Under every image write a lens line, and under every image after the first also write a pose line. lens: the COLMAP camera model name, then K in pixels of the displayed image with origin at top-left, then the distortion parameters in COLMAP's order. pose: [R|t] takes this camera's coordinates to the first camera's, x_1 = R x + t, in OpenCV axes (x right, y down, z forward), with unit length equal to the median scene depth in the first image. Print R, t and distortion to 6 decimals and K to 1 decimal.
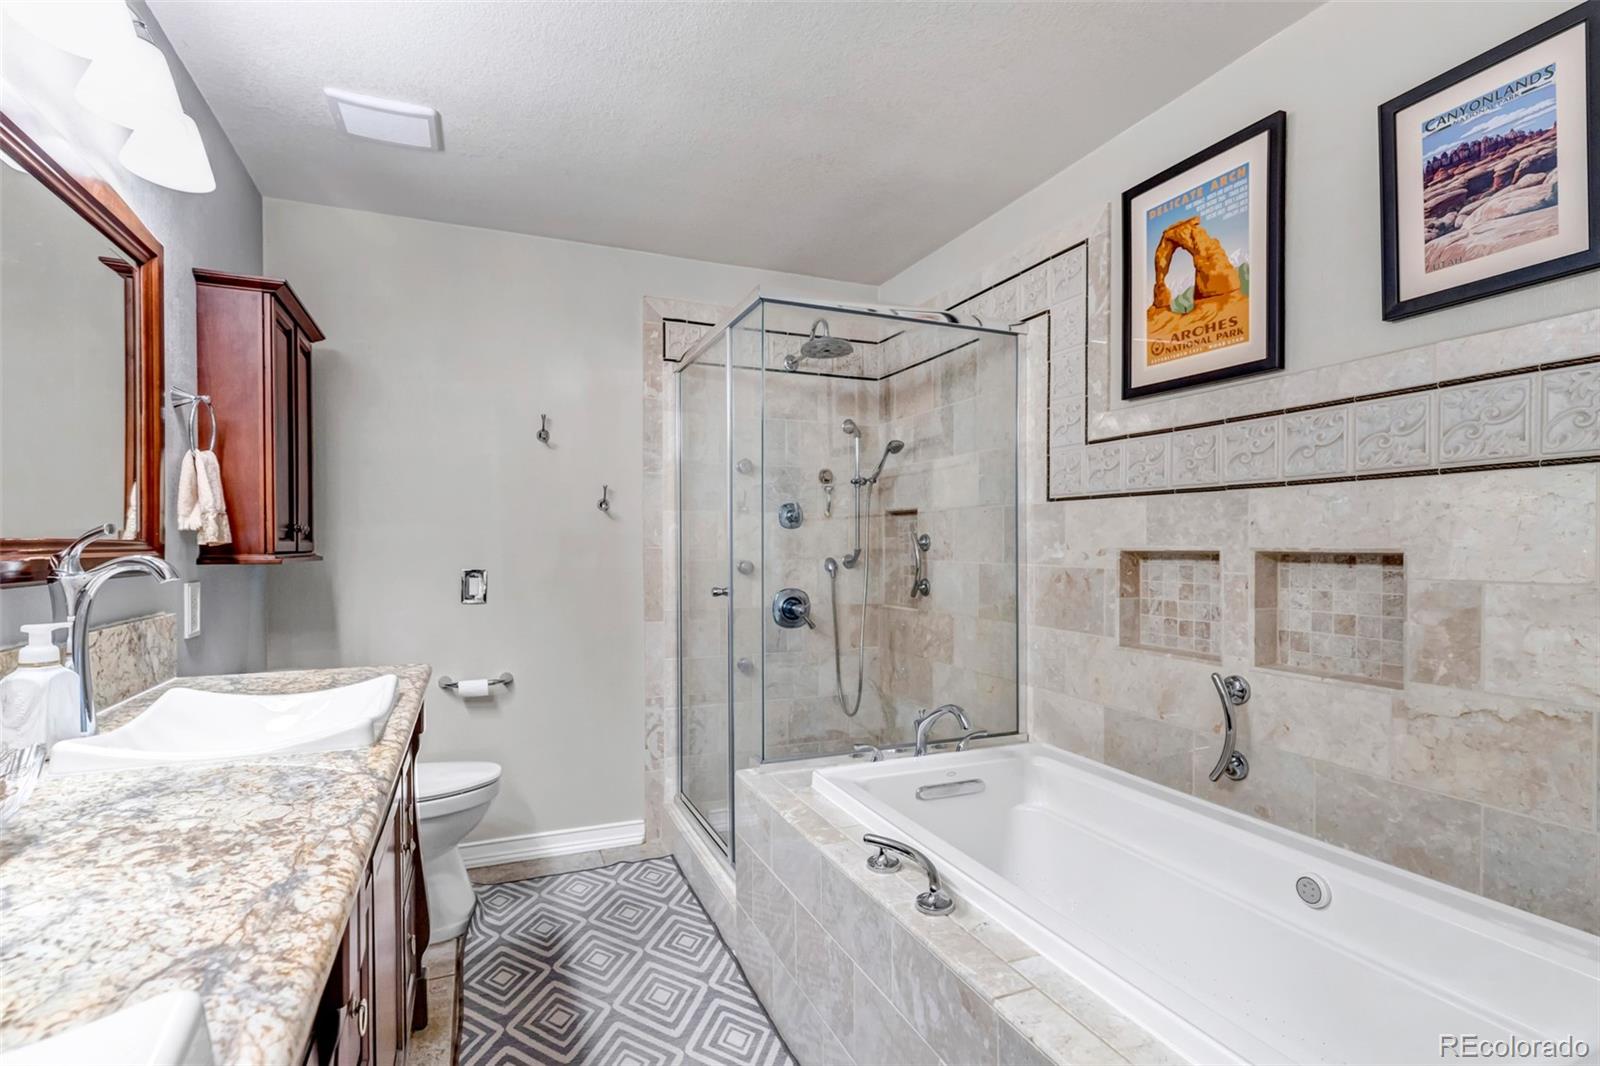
lens RADIAL K [[760.0, 0, 792.8], [0, 760.0, 544.1], [0, 0, 1]] dist [0.010482, 0.000217]
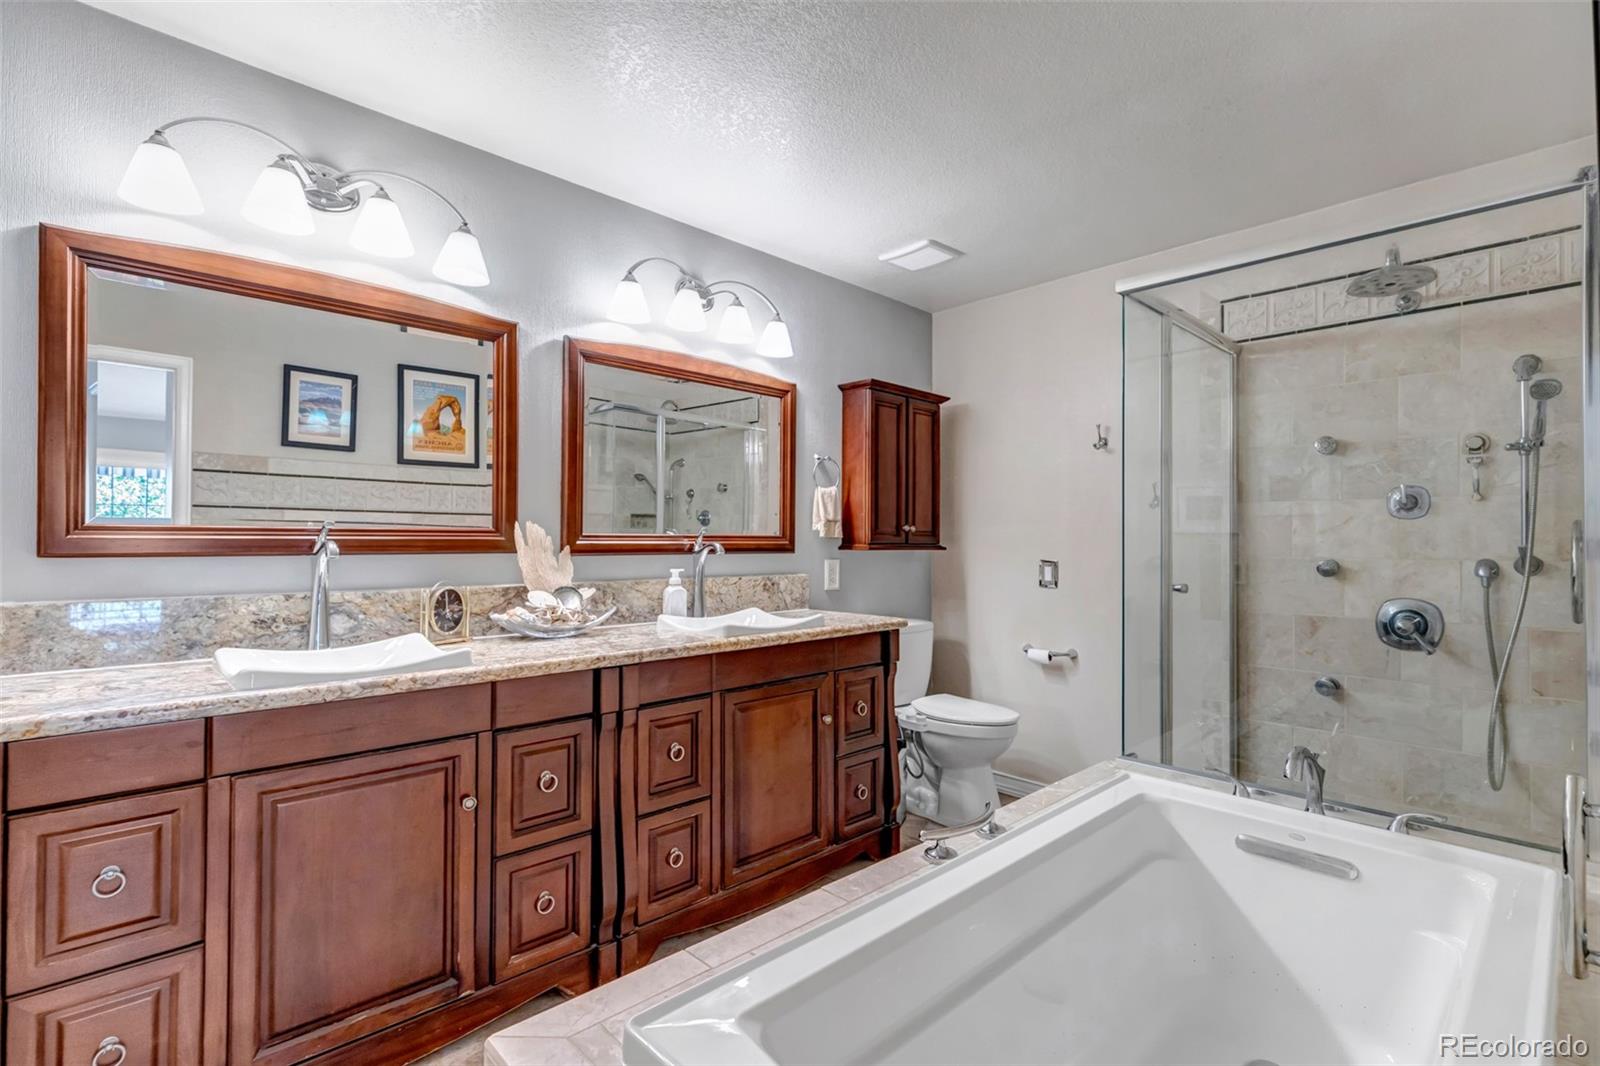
lens RADIAL K [[735.1, 0, 795.5], [0, 735.1, 522.4], [0, 0, 1]] dist [0.010112, 0.000176]
pose [[0.372969, -0.020609, -0.927615, 0.533605], [-0.004030, 0.999708, -0.023831, 0.003225], [0.927835, 0.012627, 0.372777, 0.184111]]
